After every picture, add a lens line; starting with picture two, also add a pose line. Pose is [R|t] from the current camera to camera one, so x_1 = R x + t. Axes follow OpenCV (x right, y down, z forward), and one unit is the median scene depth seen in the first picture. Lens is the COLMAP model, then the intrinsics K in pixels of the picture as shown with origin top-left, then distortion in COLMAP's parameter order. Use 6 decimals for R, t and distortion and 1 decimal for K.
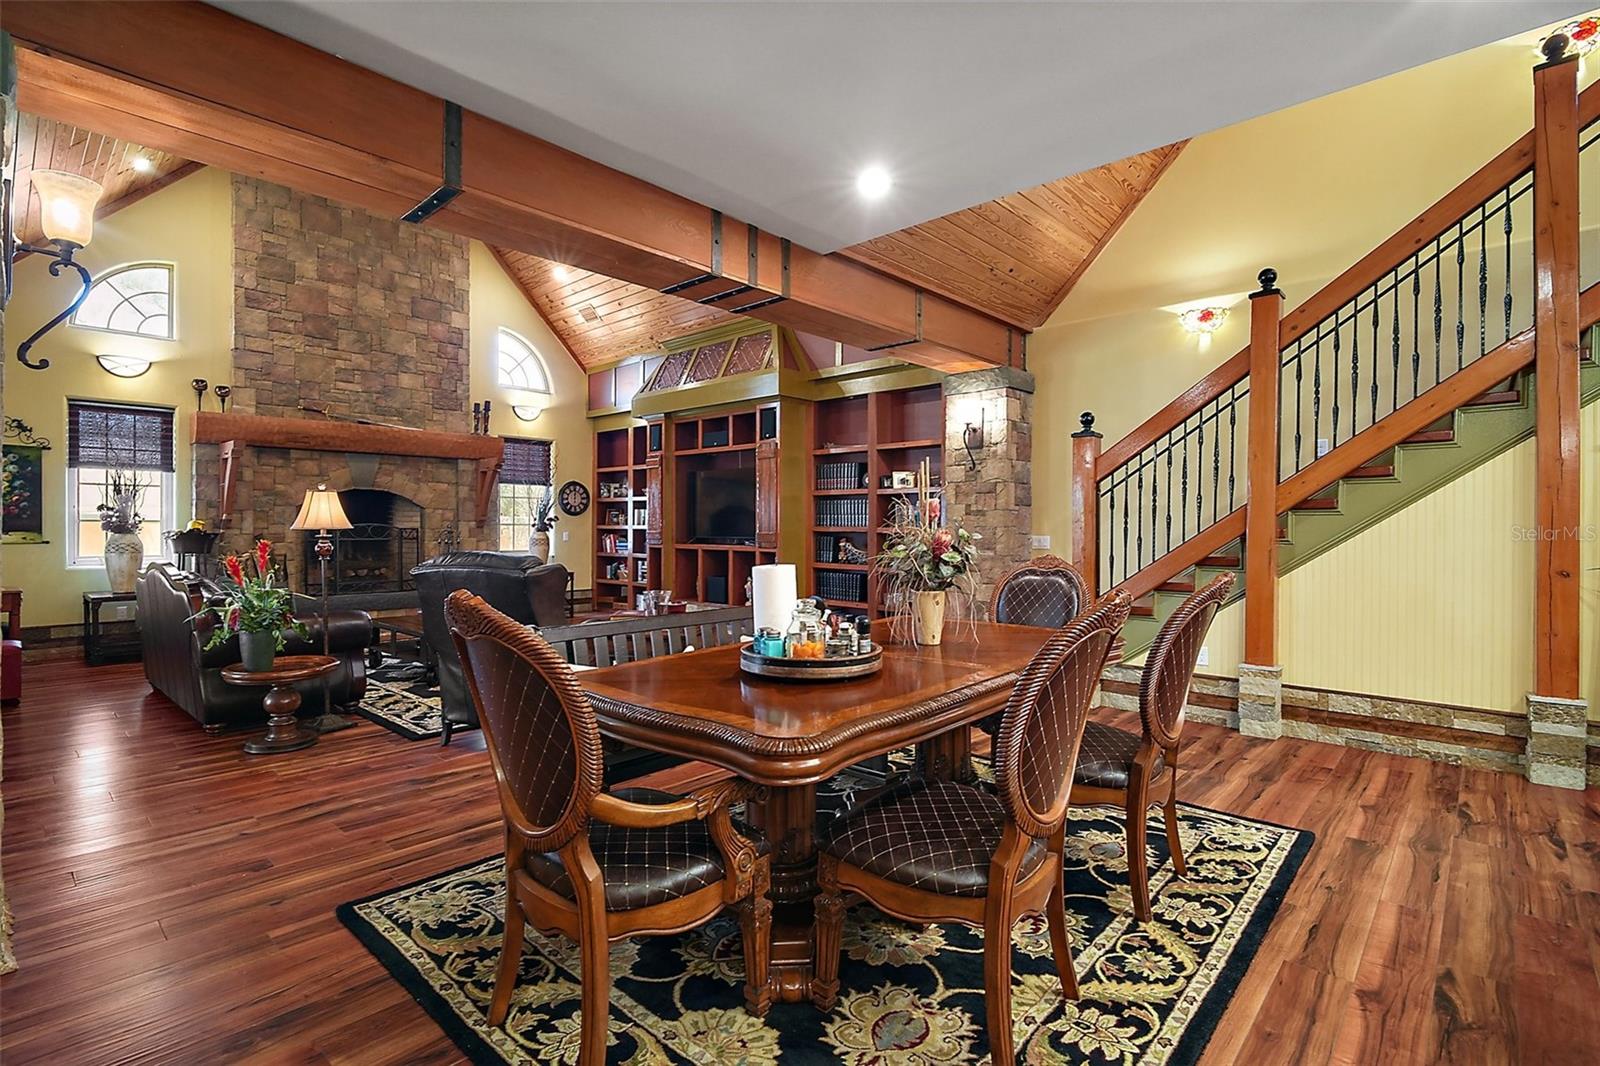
lens RADIAL K [[741.6, 0, 794.2], [0, 741.6, 527.8], [0, 0, 1]] dist [0.001134, -0.004489]
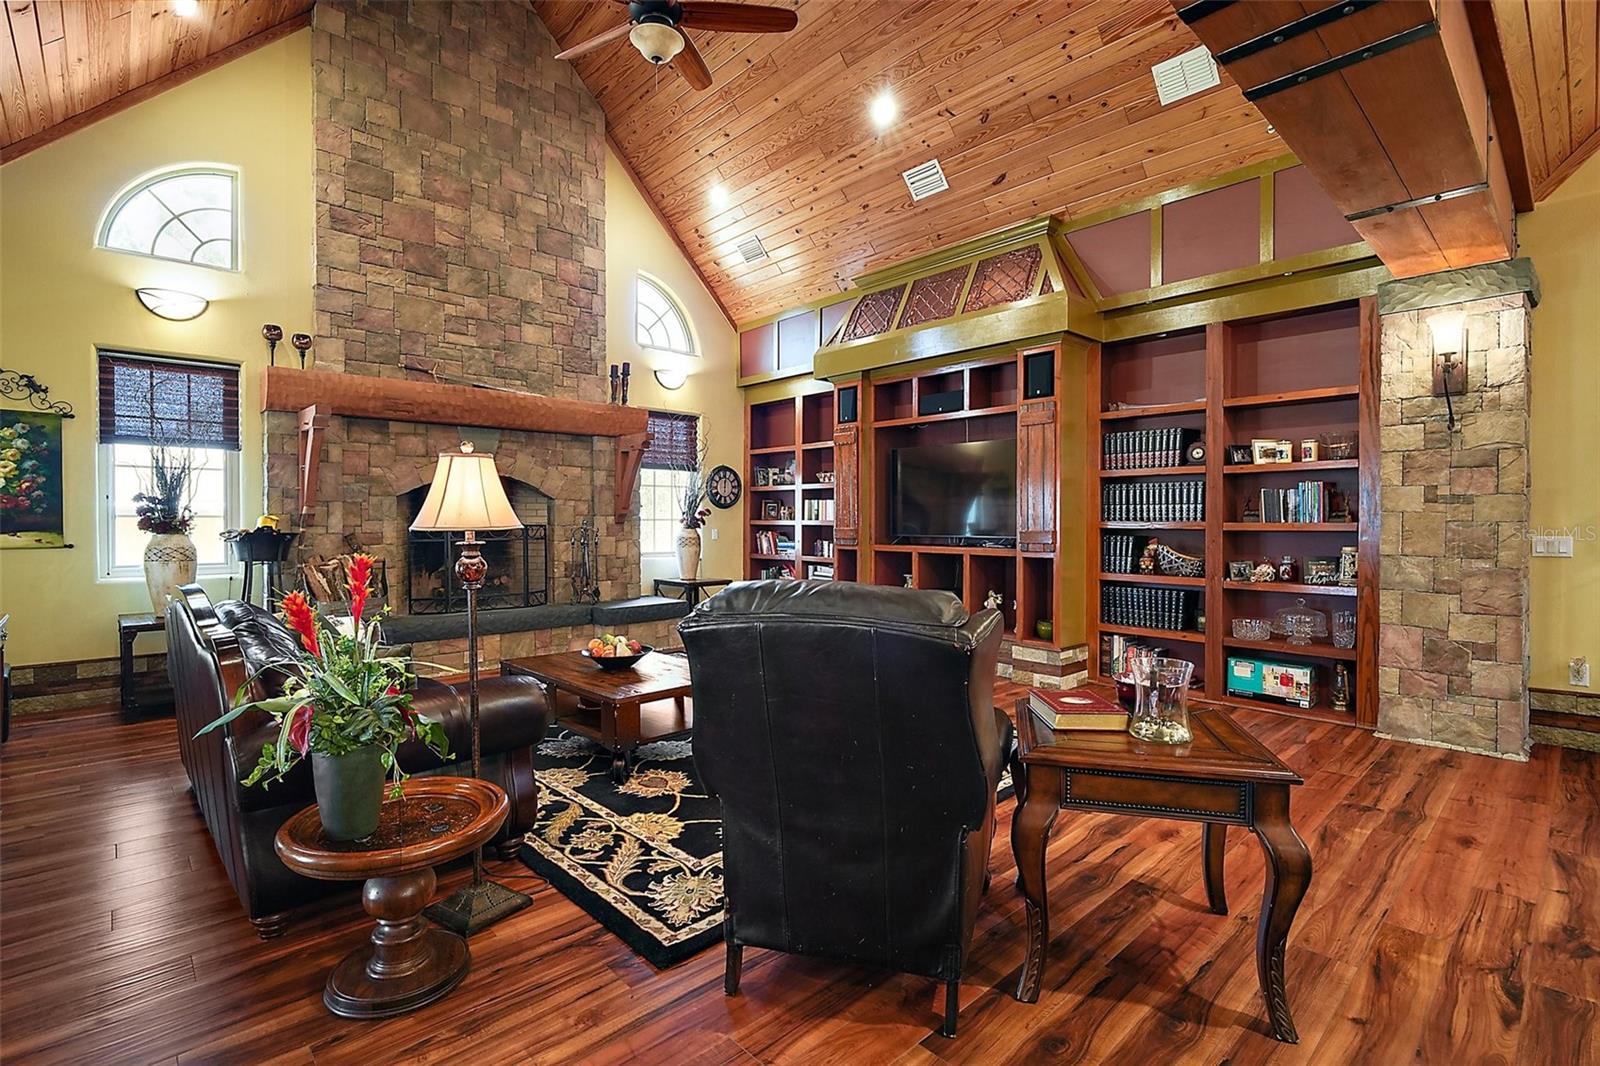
lens RADIAL K [[741.6, 0, 809.1], [0, 741.6, 528.2], [0, 0, 1]] dist [0.001134, -0.004489]
pose [[0.997494, -0.002041, -0.070728, -0.204209], [0.002604, 0.999966, 0.007870, -0.001532], [0.070710, -0.008035, 0.997465, 0.282370]]
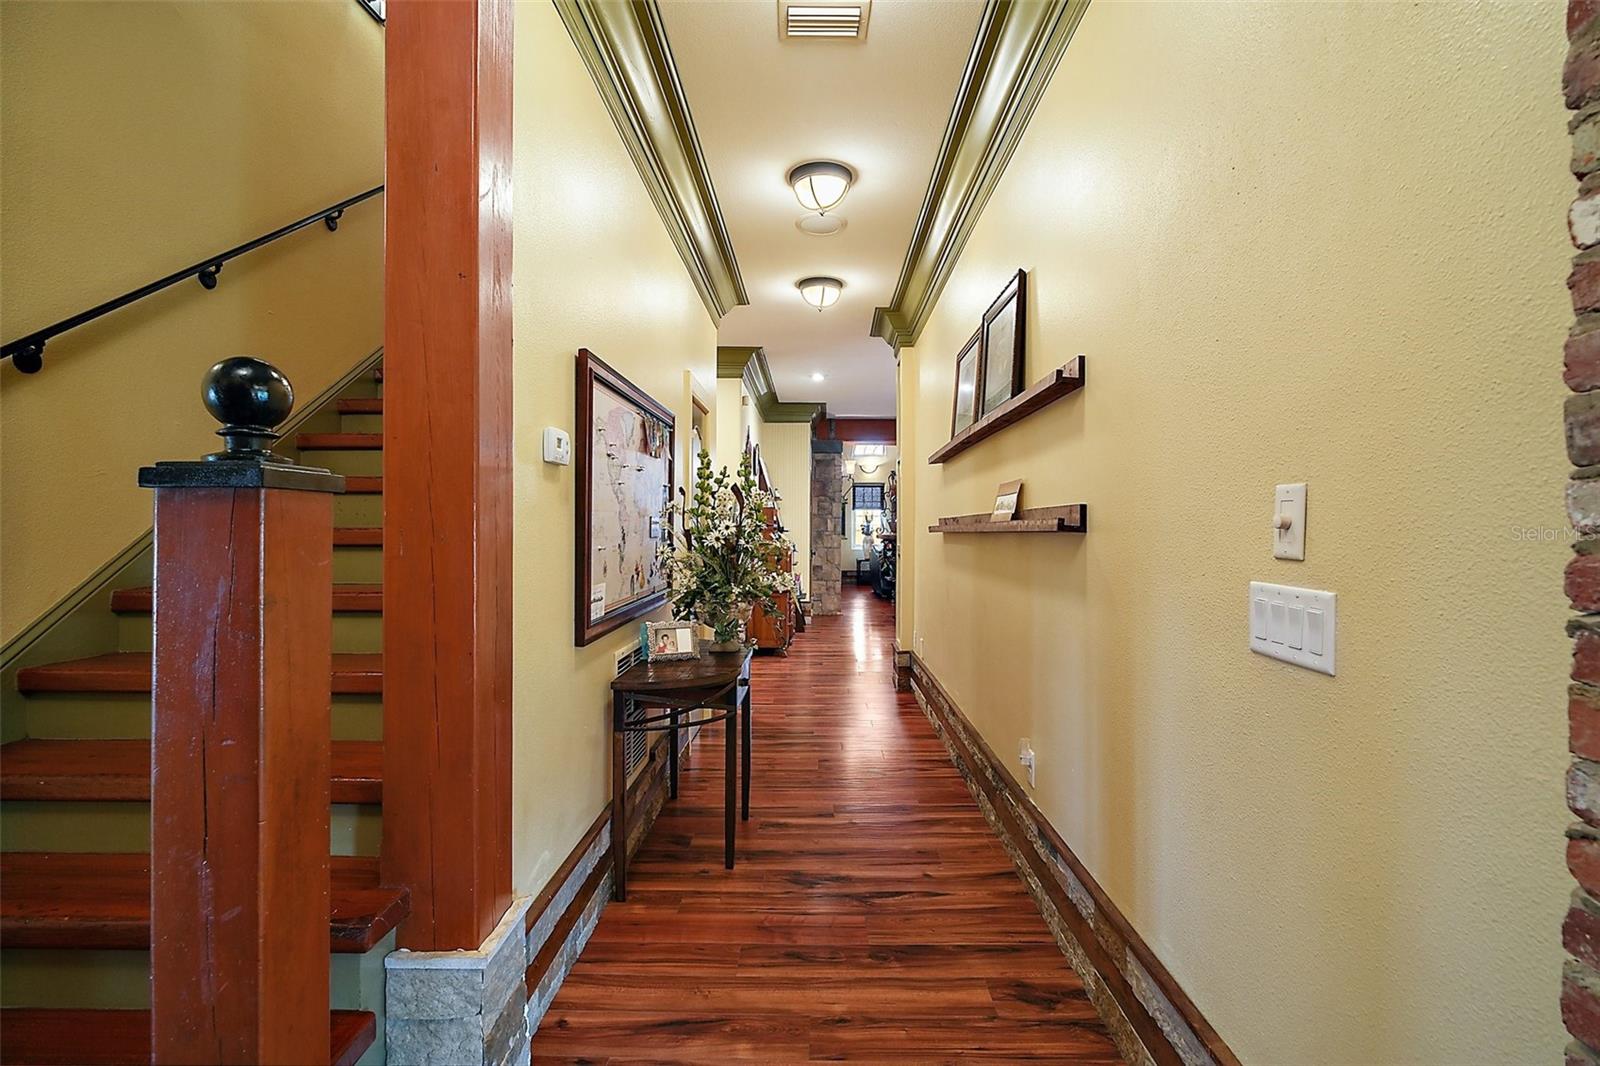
lens RADIAL K [[741.6, 0, 802.3], [0, 741.6, 535.4], [0, 0, 1]] dist [0.001134, -0.004489]
pose [[0.674215, 0.005616, -0.738514, 0.711461], [-0.003755, 0.999984, 0.004176, -0.001550], [0.738526, -0.000042, 0.674225, -0.766333]]
